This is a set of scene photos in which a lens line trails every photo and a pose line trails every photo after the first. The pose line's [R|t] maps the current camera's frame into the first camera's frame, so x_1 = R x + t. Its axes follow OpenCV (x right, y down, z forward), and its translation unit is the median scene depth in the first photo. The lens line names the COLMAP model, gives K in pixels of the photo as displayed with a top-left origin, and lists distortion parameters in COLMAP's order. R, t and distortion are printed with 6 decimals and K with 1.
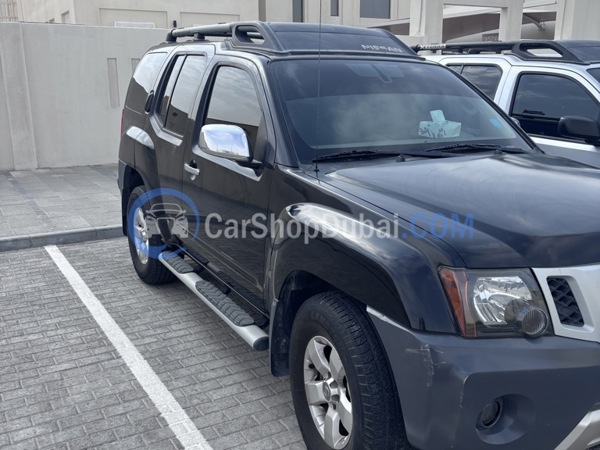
lens RADIAL K [[594.5, 0, 303.8], [0, 594.5, 225.3], [0, 0, 1]] dist [-0.001666, 0.014278]
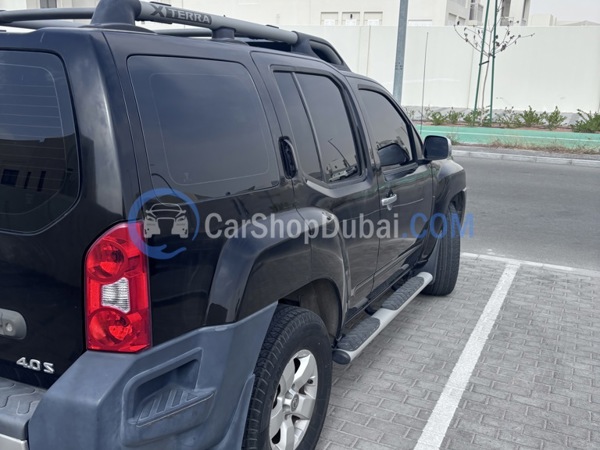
lens RADIAL K [[594.5, 0, 303.8], [0, 594.5, 225.3], [0, 0, 1]] dist [-0.001666, 0.014278]
pose [[-0.528397, -0.241531, 0.813916, -0.915921], [0.182255, 0.904059, 0.386601, -0.455002], [-0.829205, 0.352619, -0.433682, 1.580543]]
